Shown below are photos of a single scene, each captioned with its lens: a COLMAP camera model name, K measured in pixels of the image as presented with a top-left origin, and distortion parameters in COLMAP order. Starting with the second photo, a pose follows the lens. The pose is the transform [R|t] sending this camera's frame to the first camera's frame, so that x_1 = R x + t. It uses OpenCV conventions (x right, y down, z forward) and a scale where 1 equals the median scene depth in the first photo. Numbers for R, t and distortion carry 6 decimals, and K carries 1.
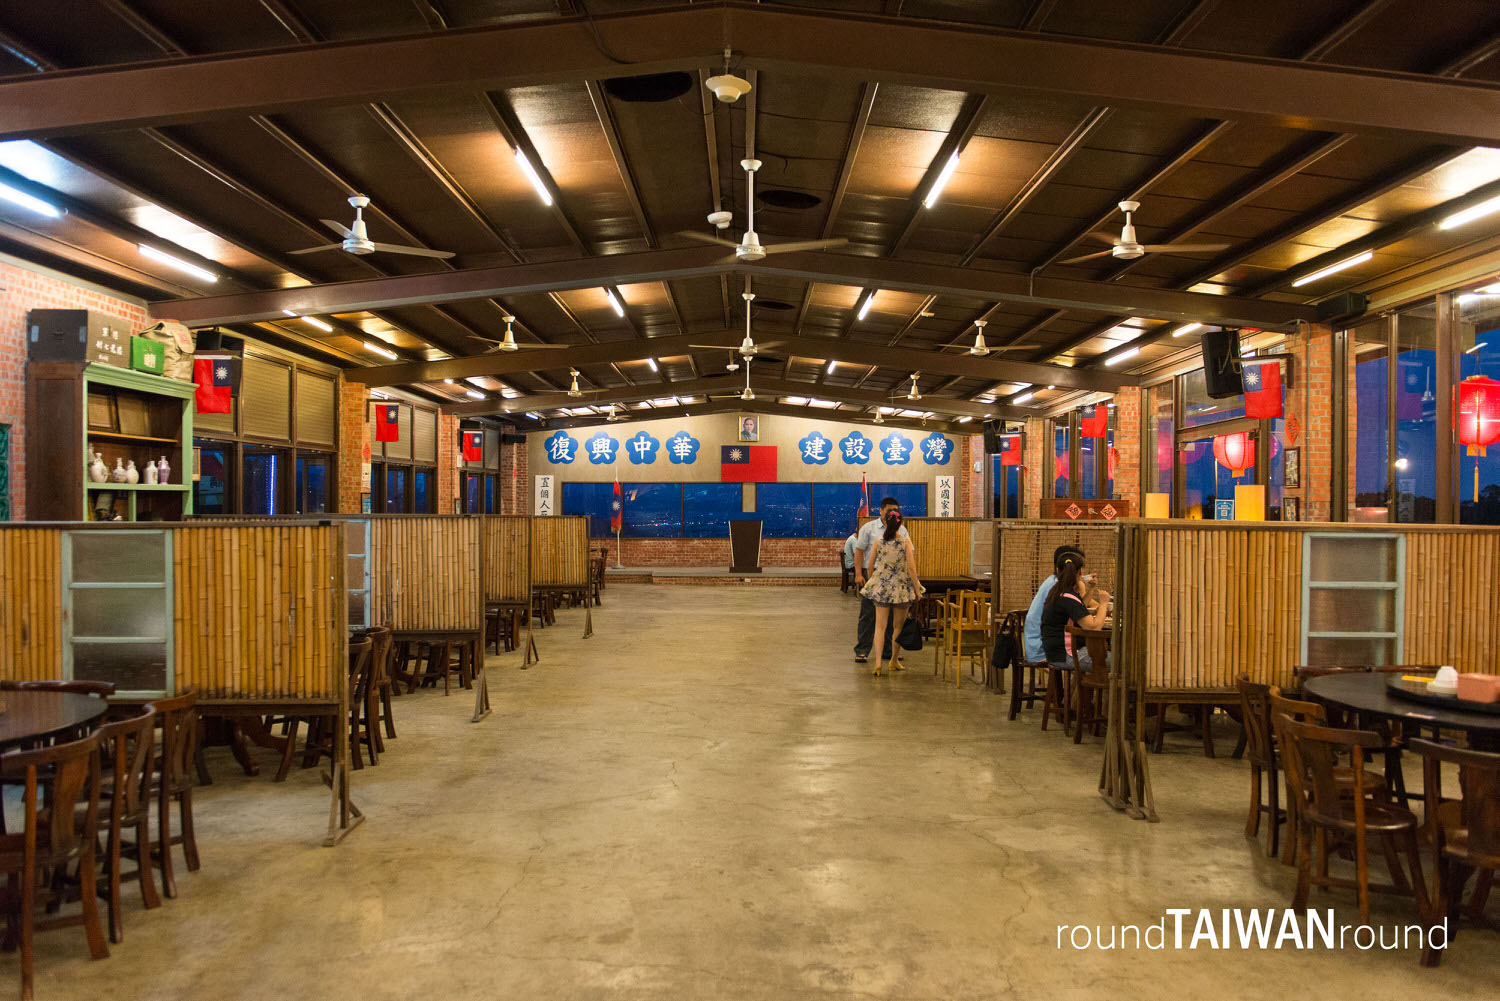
lens RADIAL K [[1141.1, 0, 747.8], [0, 1141.1, 501.9], [0, 0, 1]] dist [-0.008163, -0.002149]
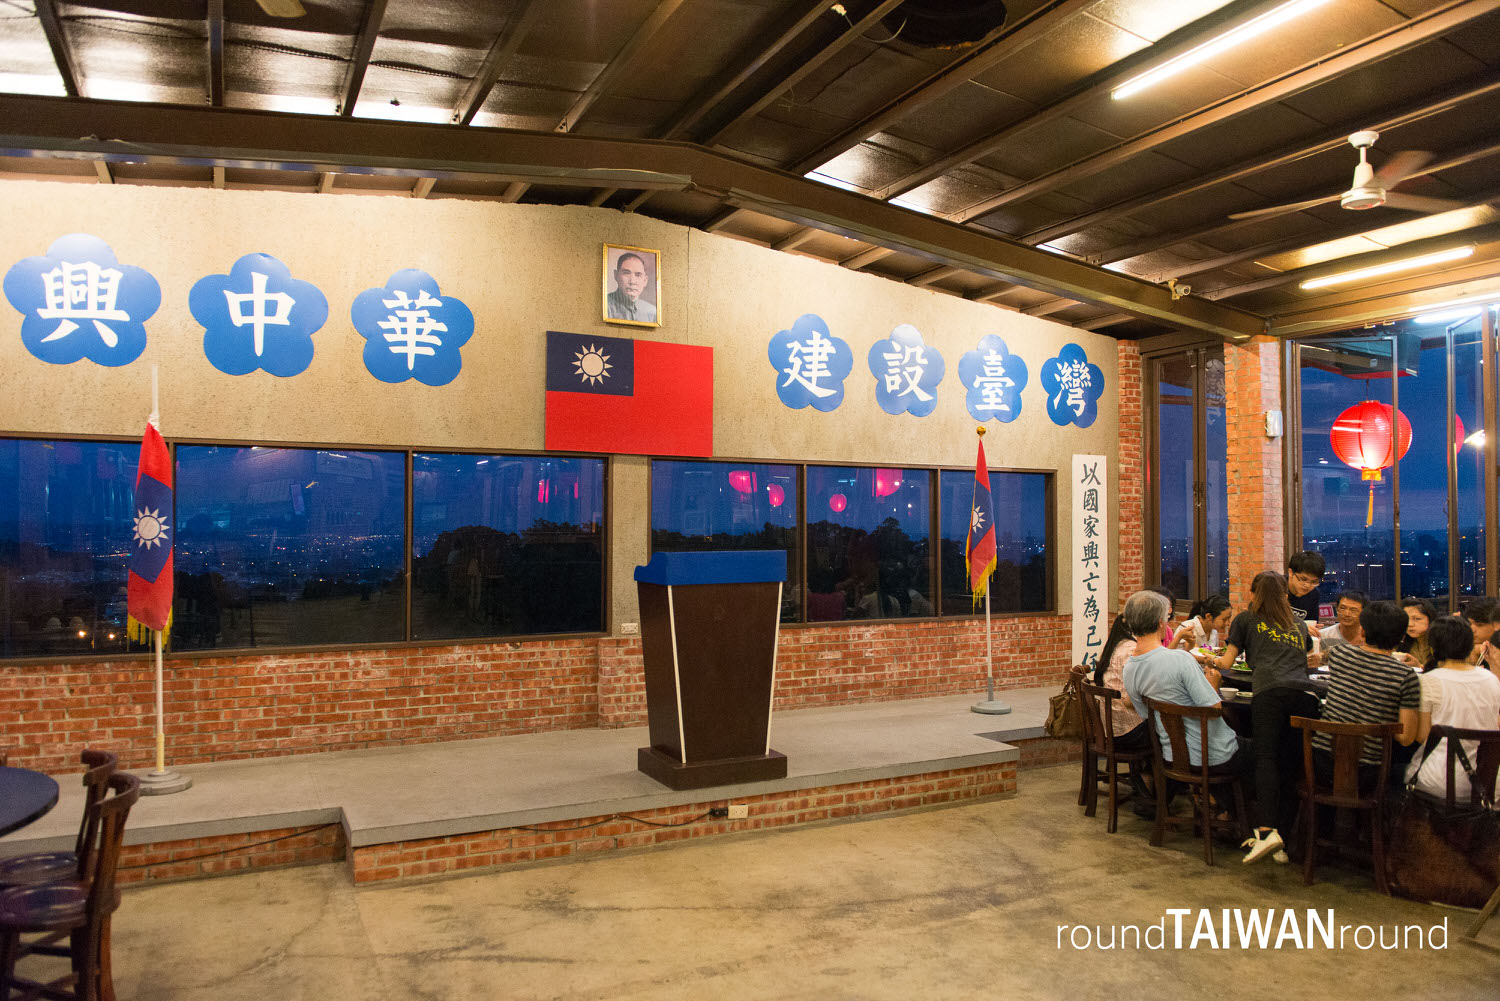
lens RADIAL K [[1032.3, 0, 757.8], [0, 1032.3, 504.1], [0, 0, 1]] dist [-0.018541, -0.004018]
pose [[0.889413, 0.010270, 0.456989, -0.097994], [0.000687, 0.999716, -0.023804, 0.003186], [-0.457104, 0.021485, 0.889154, 0.730401]]
